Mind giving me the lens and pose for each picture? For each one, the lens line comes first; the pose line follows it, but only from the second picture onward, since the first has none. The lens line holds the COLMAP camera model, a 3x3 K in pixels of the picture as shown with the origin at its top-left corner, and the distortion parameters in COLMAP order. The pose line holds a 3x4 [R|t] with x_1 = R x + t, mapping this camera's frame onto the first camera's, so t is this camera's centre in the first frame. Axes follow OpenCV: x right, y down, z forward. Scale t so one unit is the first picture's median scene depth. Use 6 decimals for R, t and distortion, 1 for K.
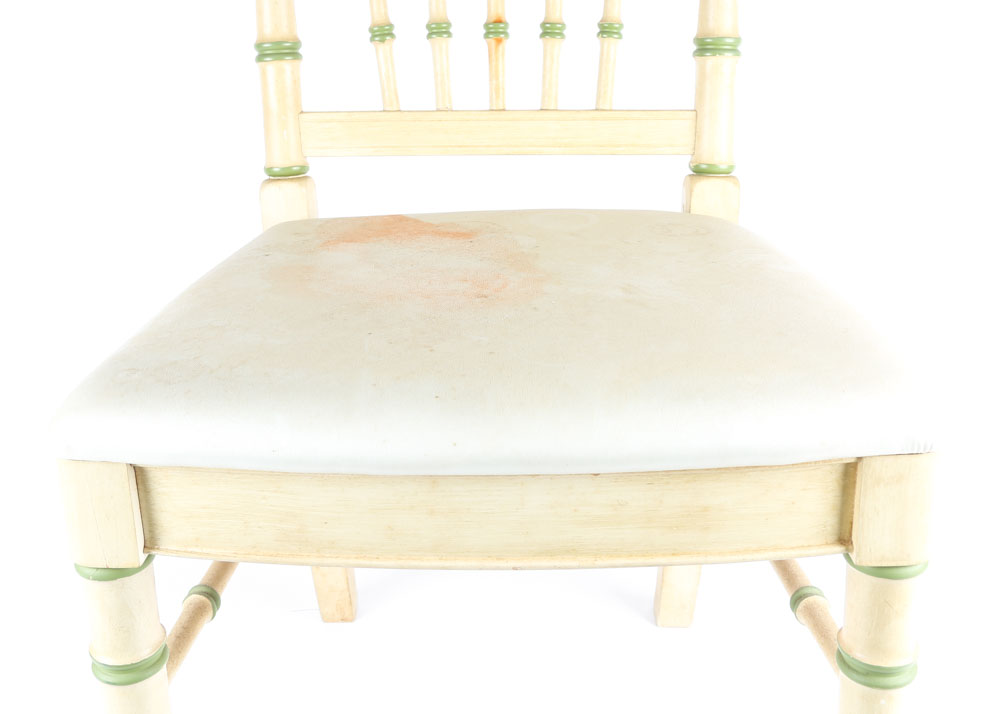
lens RADIAL K [[1112.8, 0, 457.0], [0, 1112.8, 219.5], [0, 0, 1]] dist [-0.059895, 0.000000]
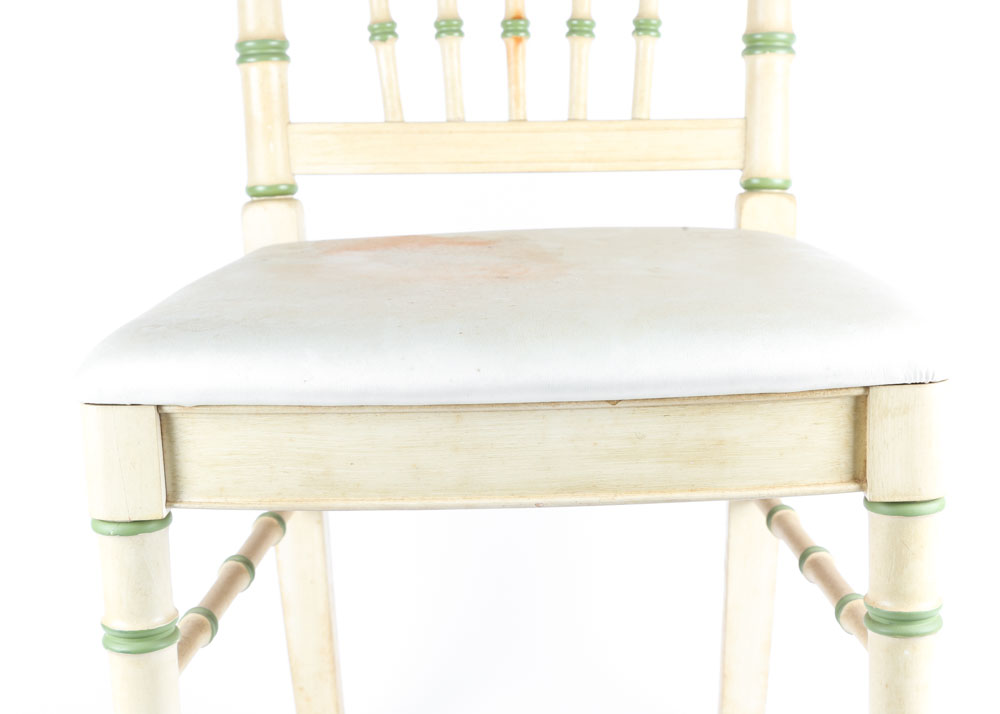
lens RADIAL K [[1868.8, 0, 505.9], [0, 1868.8, 348.4], [0, 0, 1]] dist [-0.056795, 0.000000]
pose [[0.999569, -0.004526, 0.028990, -0.024424], [0.006053, 0.998586, -0.052810, 0.245133], [-0.028710, 0.052962, 0.998184, -0.687687]]
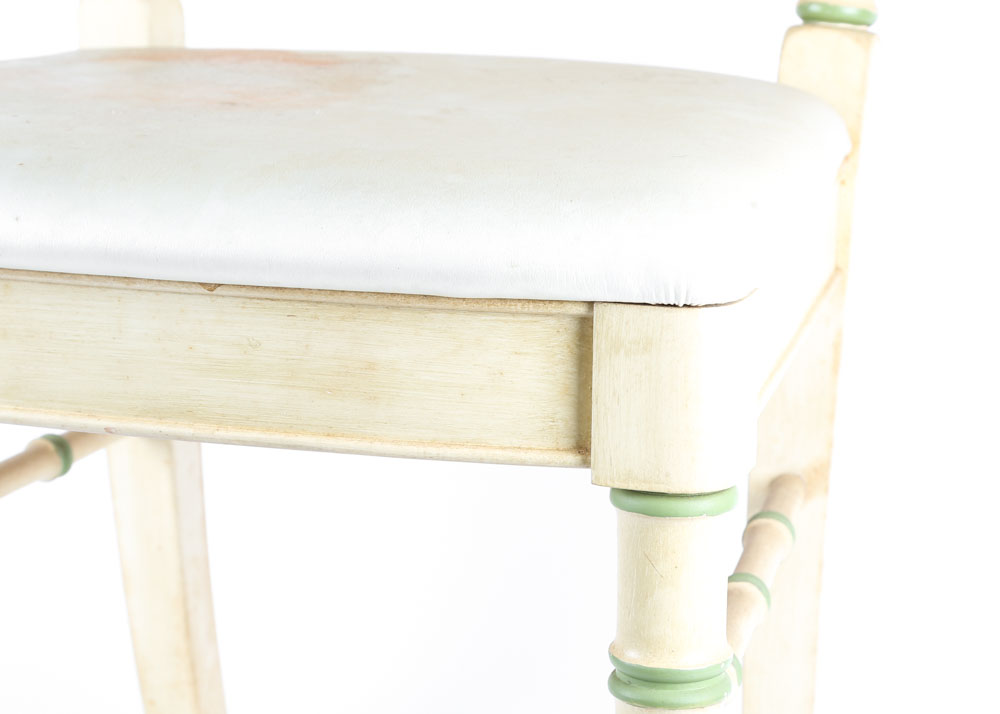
lens RADIAL K [[2750.4, 0, 499.4], [0, 2750.4, 359.4], [0, 0, 1]] dist [-0.134185, 0.000000]
pose [[0.962966, 0.100154, -0.250331, 0.664956], [-0.107229, 0.994125, -0.014750, 0.253612], [0.247383, 0.041047, 0.968048, -0.557225]]
